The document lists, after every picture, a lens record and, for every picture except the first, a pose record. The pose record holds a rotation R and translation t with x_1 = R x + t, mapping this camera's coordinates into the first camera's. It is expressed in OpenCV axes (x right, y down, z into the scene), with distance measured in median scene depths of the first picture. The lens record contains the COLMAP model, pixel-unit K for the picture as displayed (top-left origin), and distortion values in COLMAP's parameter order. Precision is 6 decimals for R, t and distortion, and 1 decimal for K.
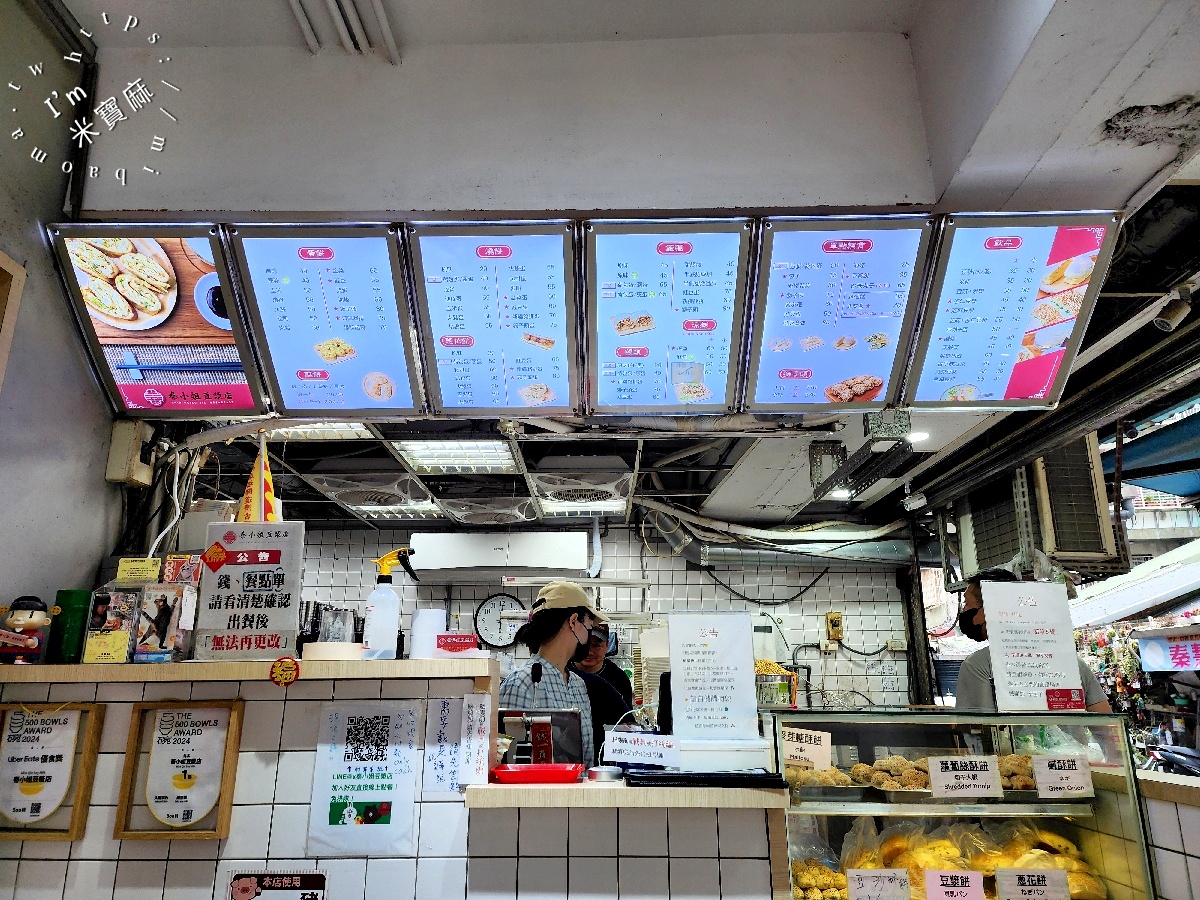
lens RADIAL K [[815.0, 0, 600.0], [0, 815.0, 450.0], [0, 0, 1]] dist [0.066877, -0.060795]
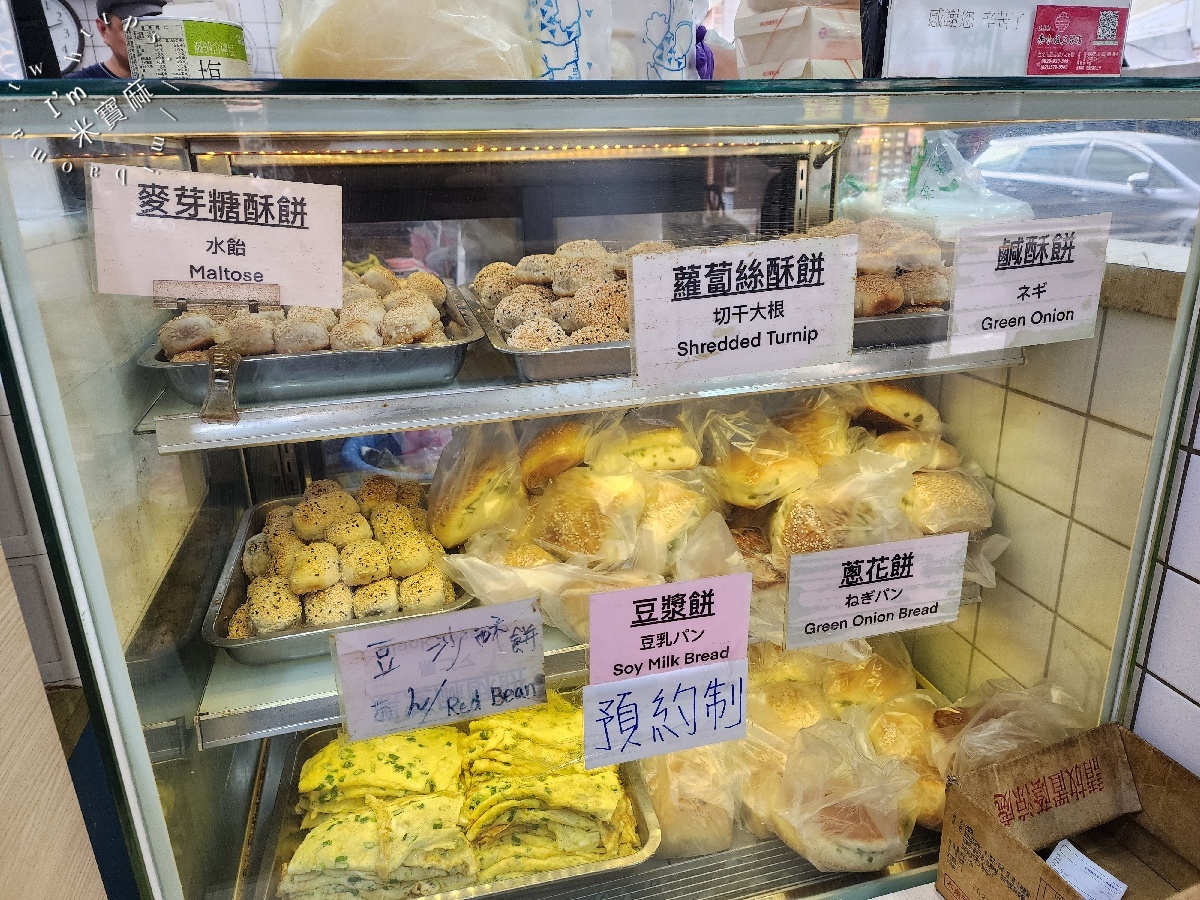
lens RADIAL K [[815.0, 0, 600.0], [0, 815.0, 450.0], [0, 0, 1]] dist [0.066877, -0.060795]
pose [[0.965596, -0.109767, 0.235745, 0.294570], [-0.047923, 0.815909, 0.576191, 0.250895], [-0.255593, -0.567665, 0.782578, 0.705124]]
